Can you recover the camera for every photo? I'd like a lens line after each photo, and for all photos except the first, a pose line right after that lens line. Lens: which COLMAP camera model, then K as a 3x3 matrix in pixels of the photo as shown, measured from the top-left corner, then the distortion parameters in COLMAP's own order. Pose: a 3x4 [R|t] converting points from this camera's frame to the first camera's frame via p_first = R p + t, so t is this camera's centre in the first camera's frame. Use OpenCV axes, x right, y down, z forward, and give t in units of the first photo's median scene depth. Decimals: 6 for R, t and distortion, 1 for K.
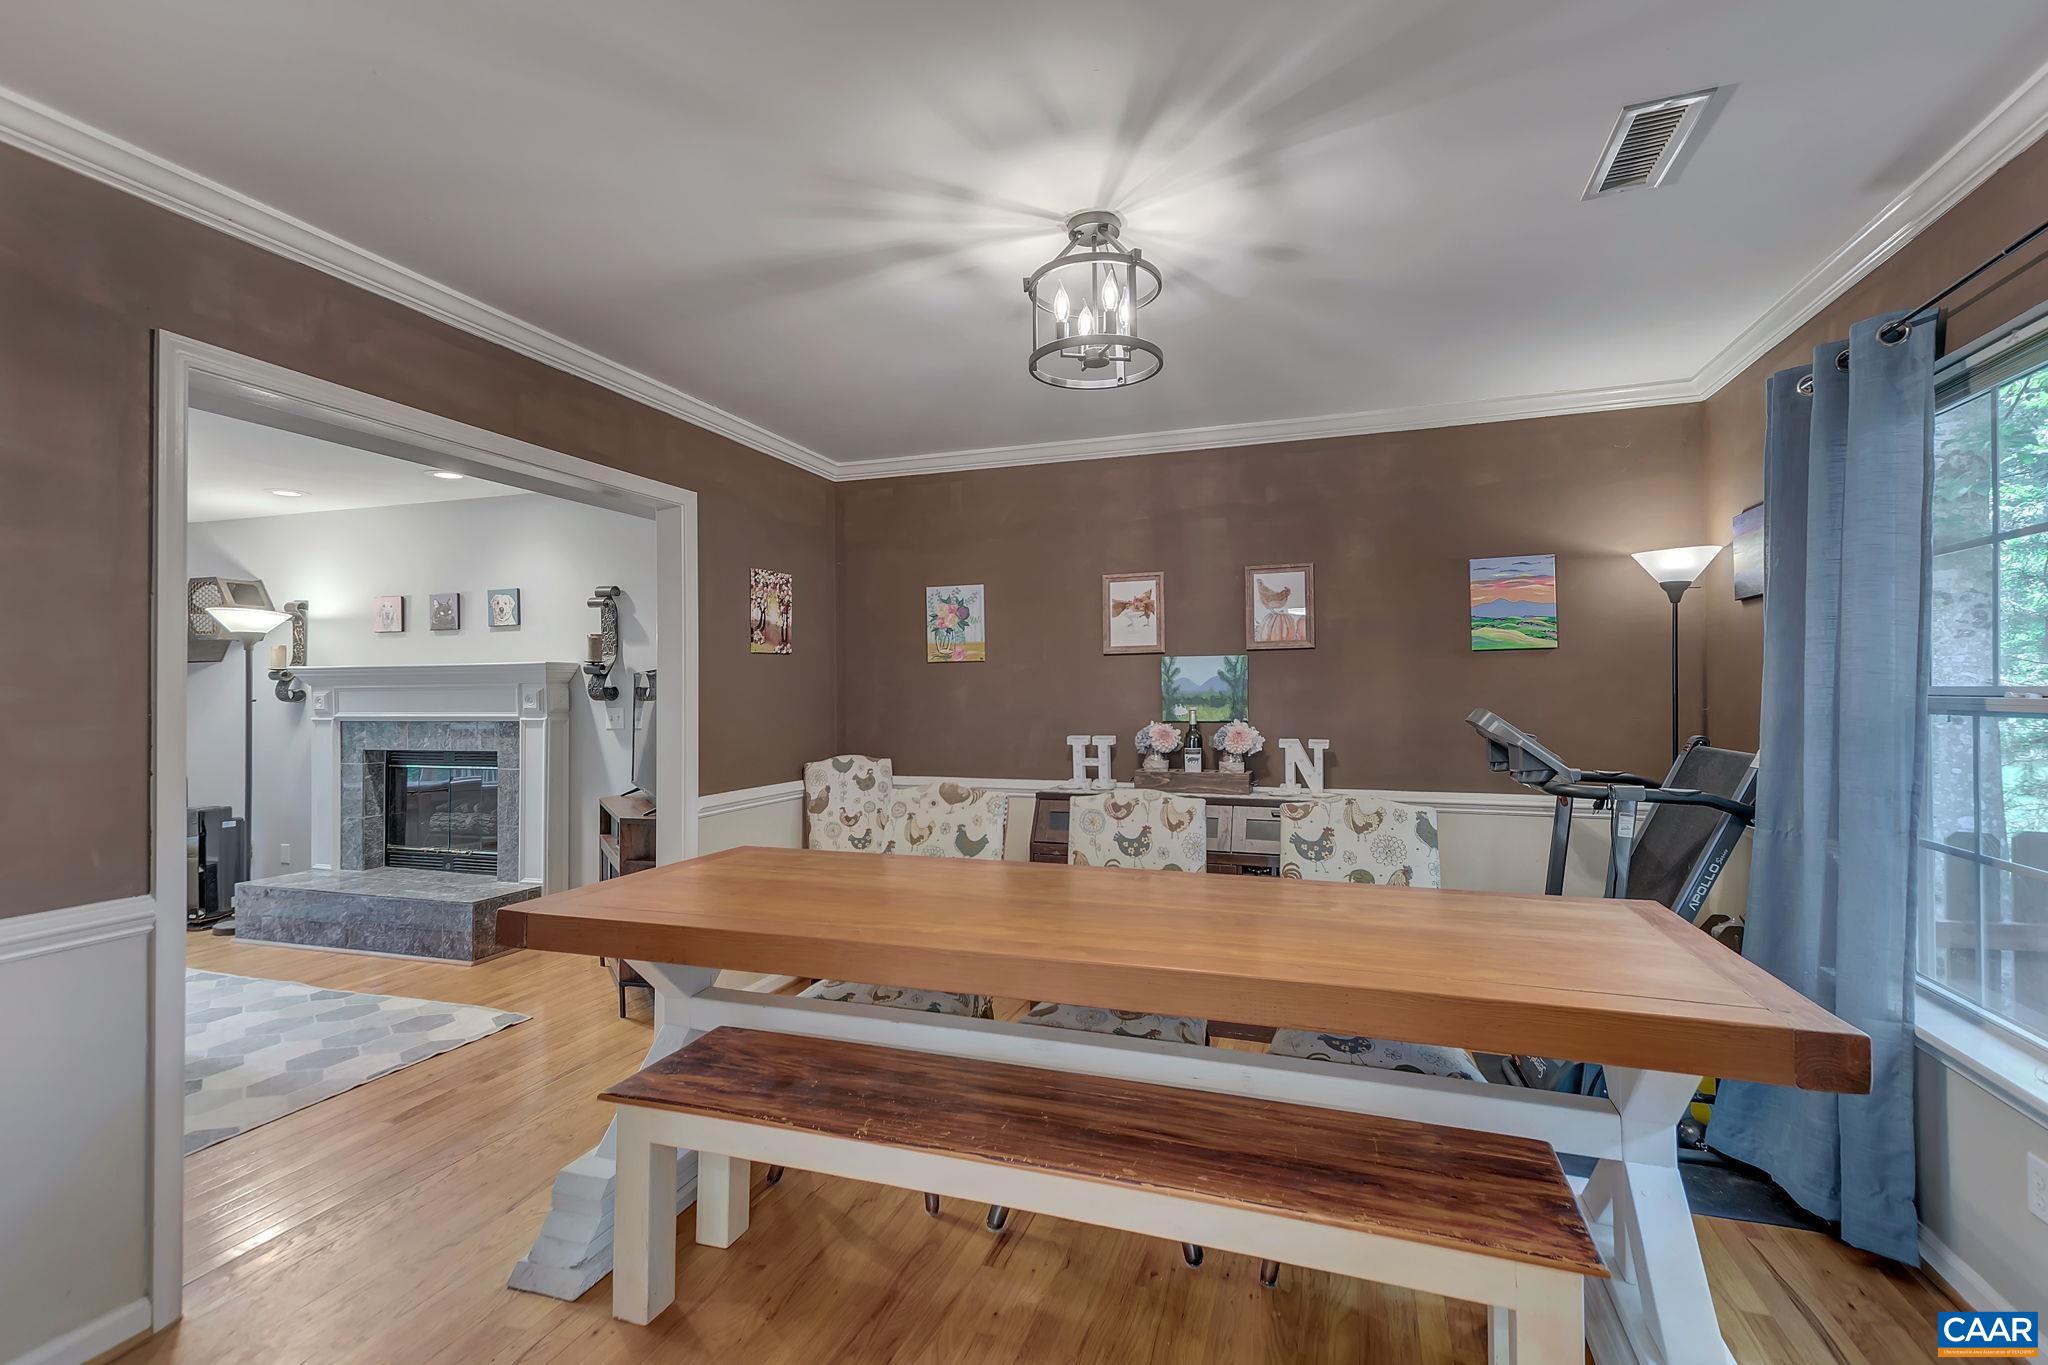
lens RADIAL K [[913.2, 0, 1024.0], [0, 913.2, 682.5], [0, 0, 1]] dist [0.030259, -0.000561]
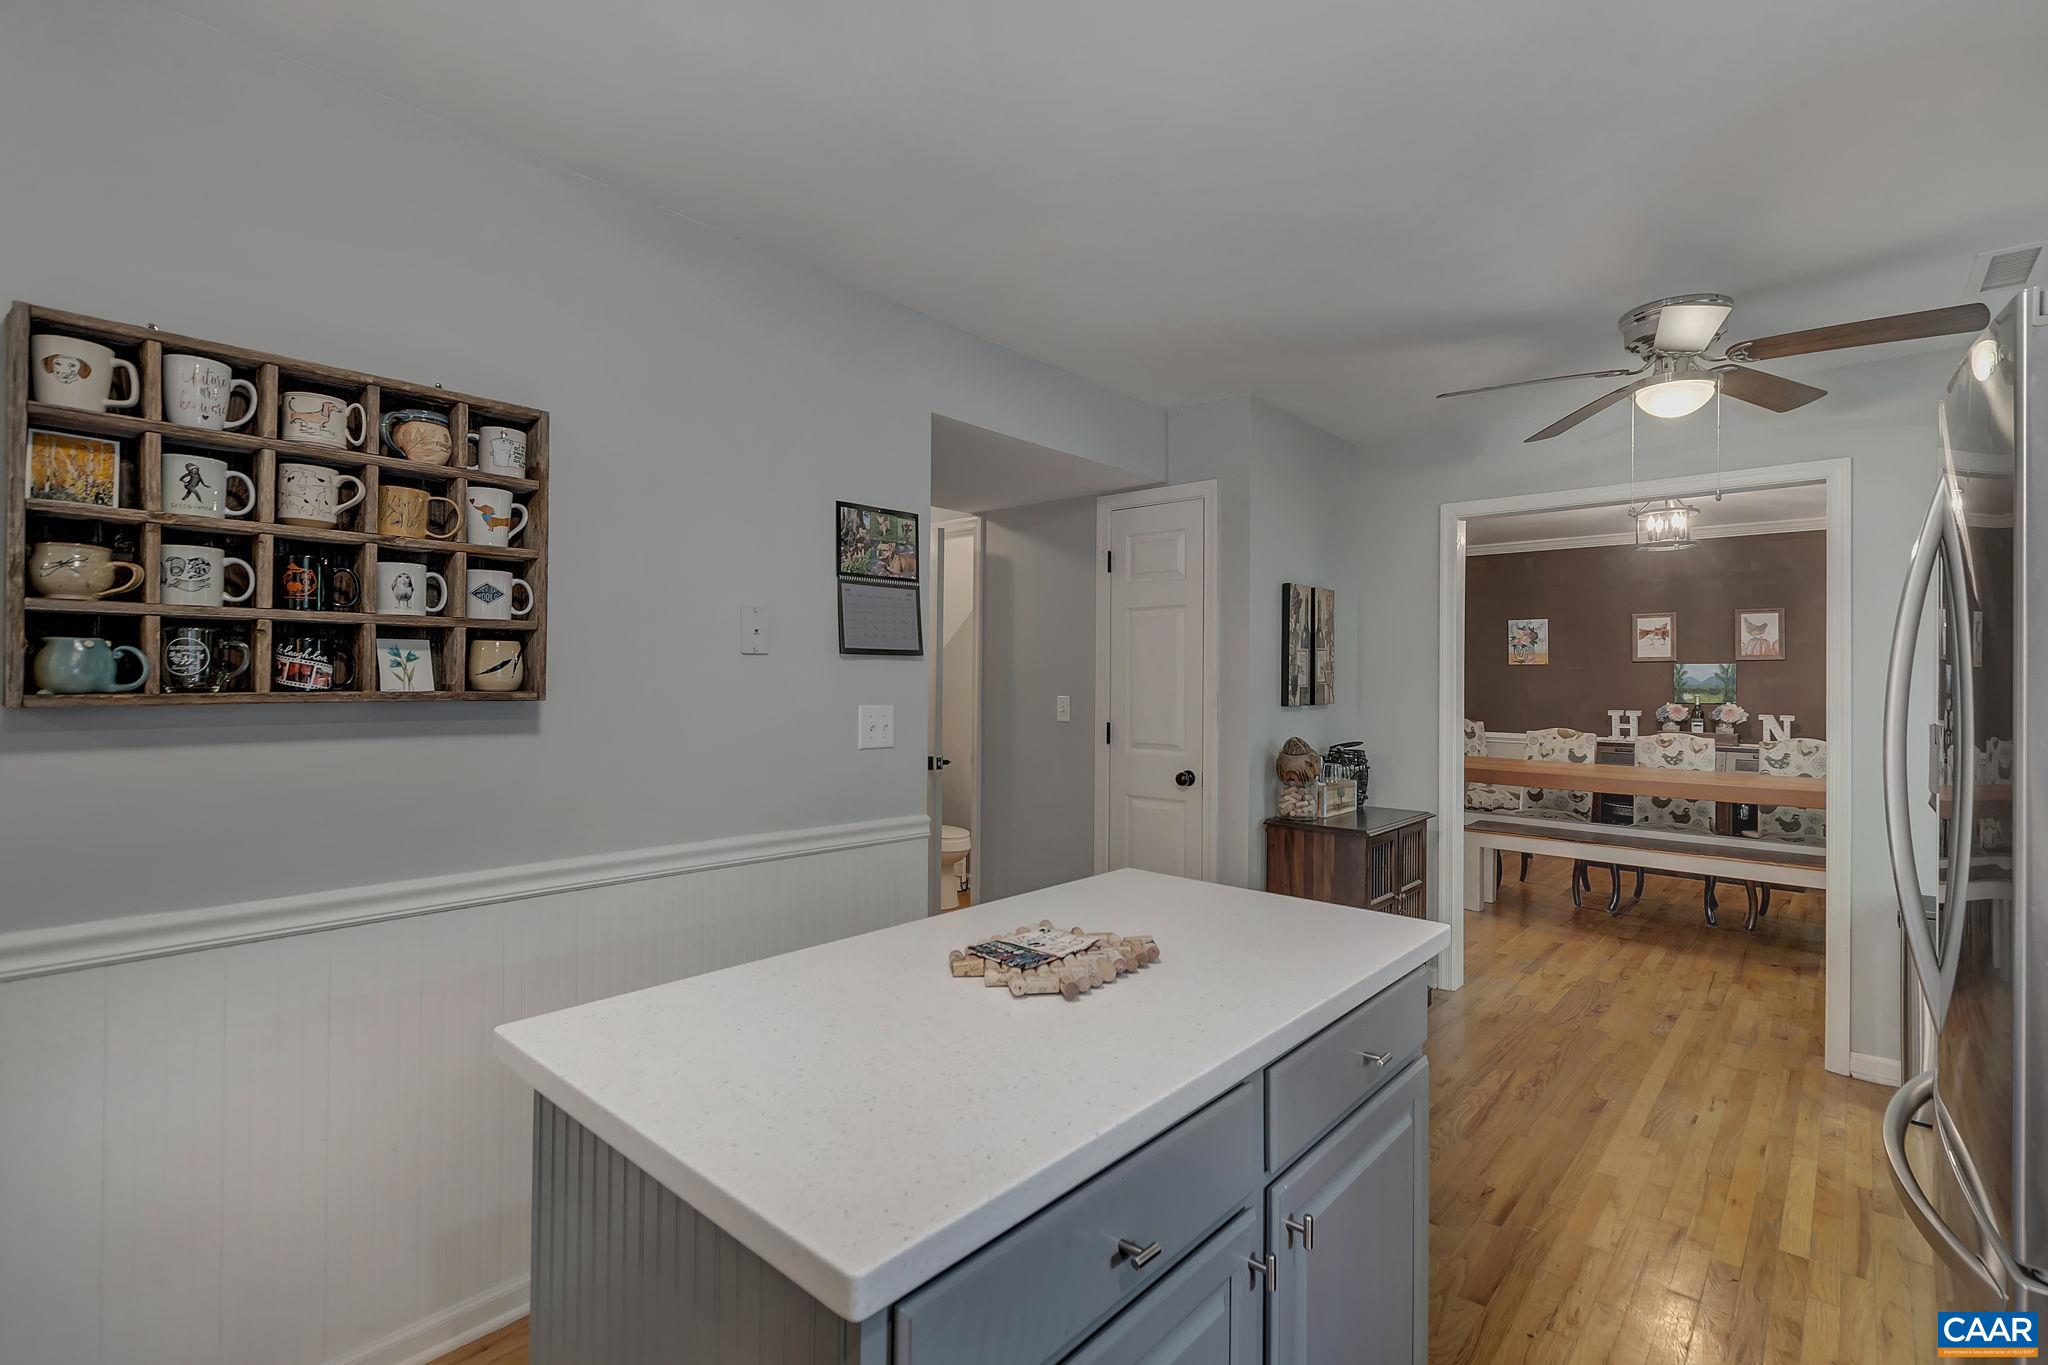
lens RADIAL K [[925.3, 0, 1062.2], [0, 925.3, 668.7], [0, 0, 1]] dist [-0.003106, -0.000550]
pose [[0.930805, 0.011192, -0.365346, -0.252317], [-0.011128, 0.999935, 0.002281, -0.010084], [0.365348, 0.001942, 0.930869, -0.900157]]
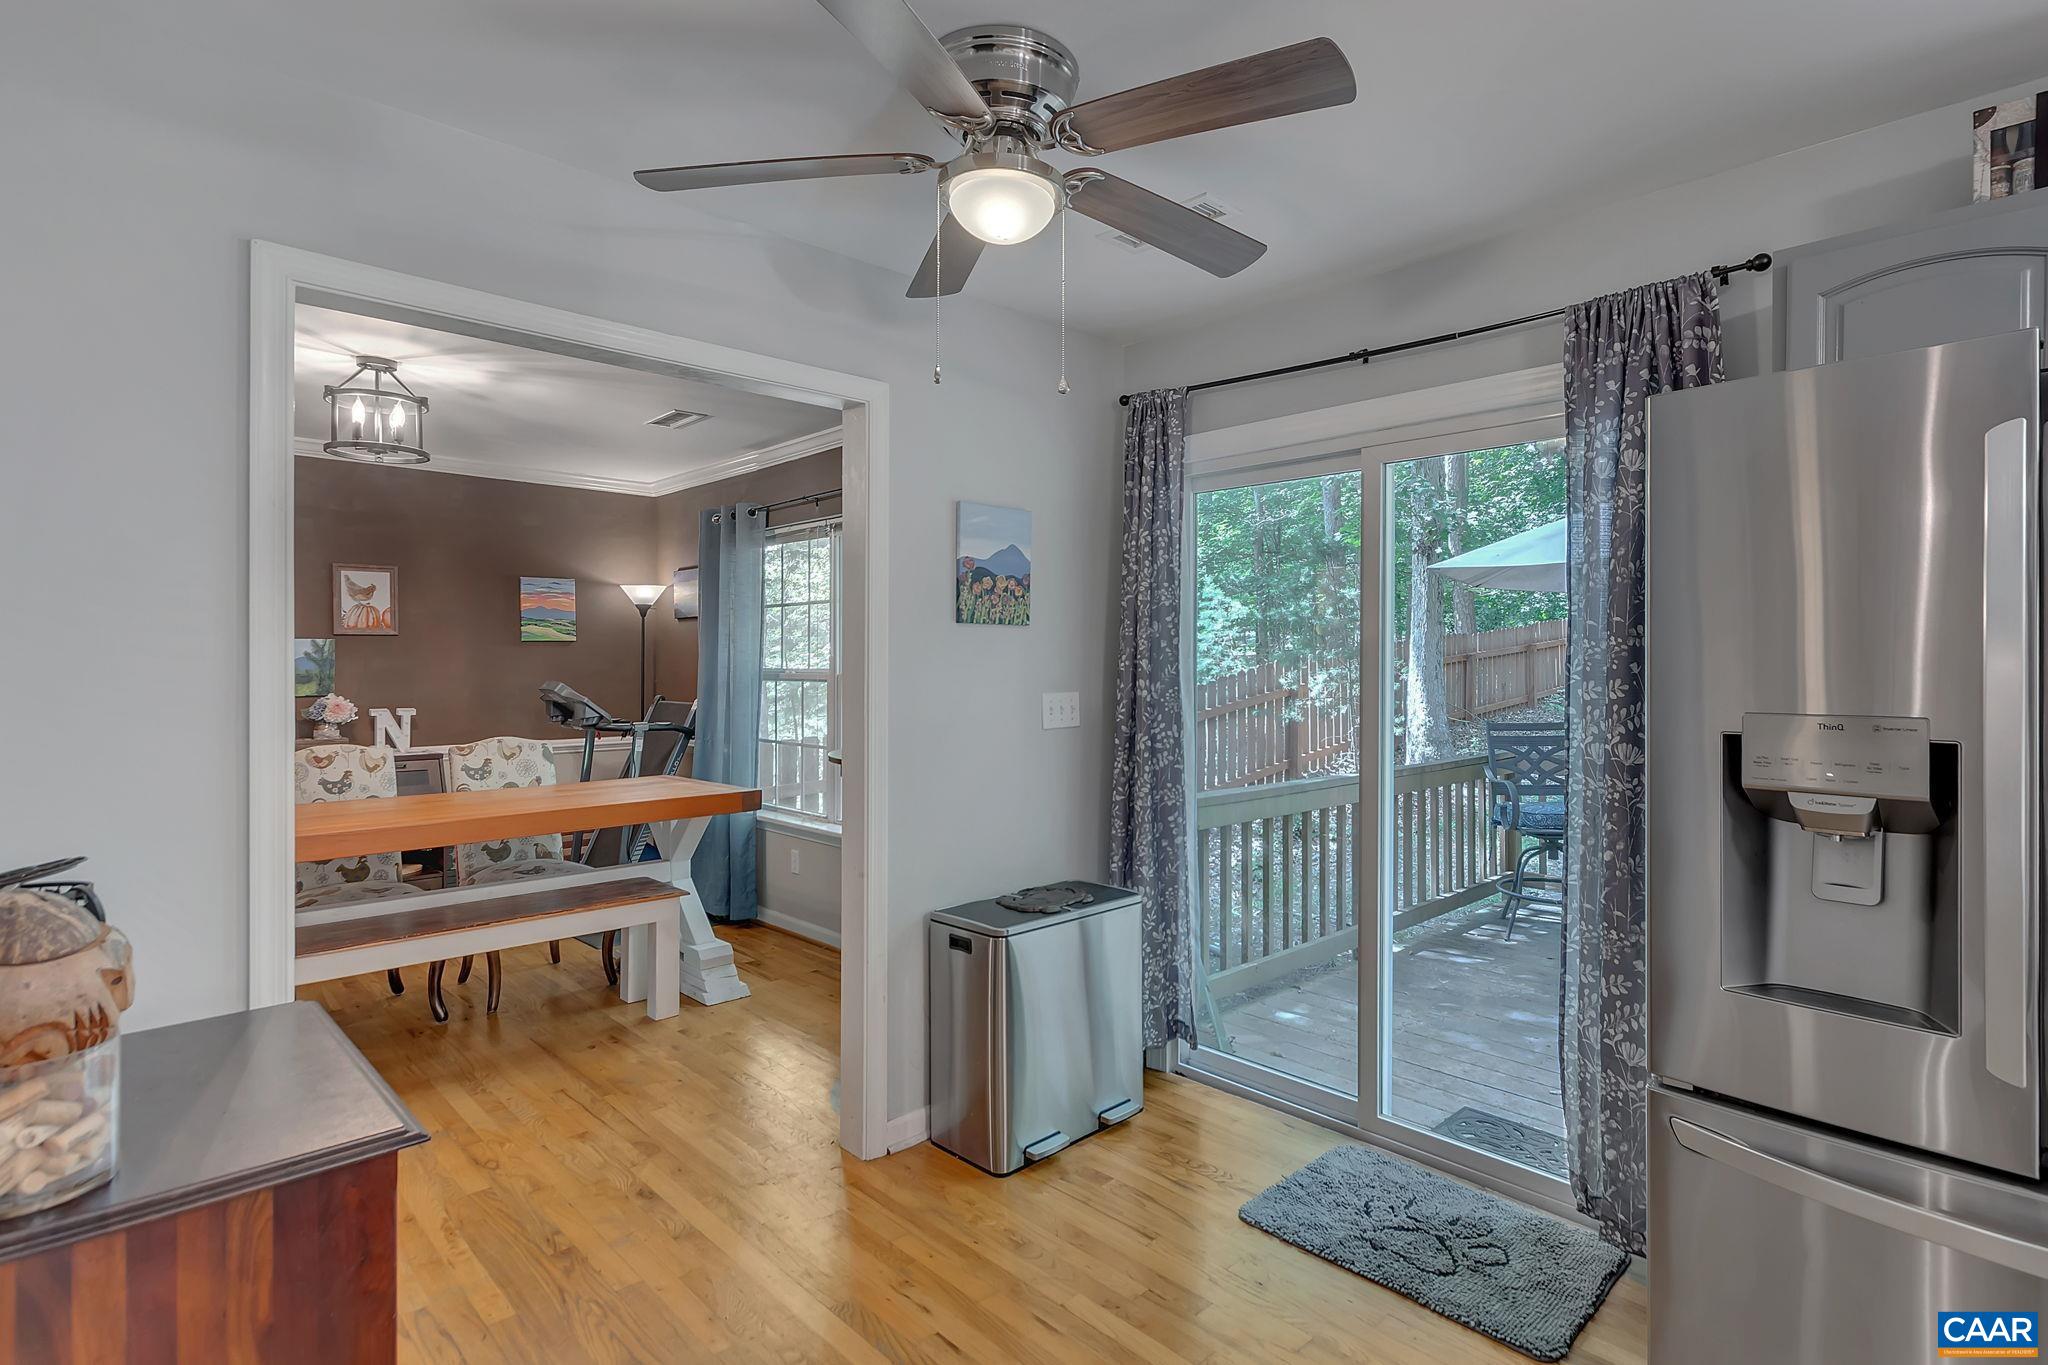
lens RADIAL K [[1024.4, 0, 1066.5], [0, 1024.4, 657.6], [0, 0, 1]] dist [0.004506, 0.001283]
pose [[0.444567, 0.010636, 0.895682, -0.470534], [-0.009942, 0.999927, -0.006939, -0.005874], [-0.895690, -0.005820, 0.444640, -0.386702]]
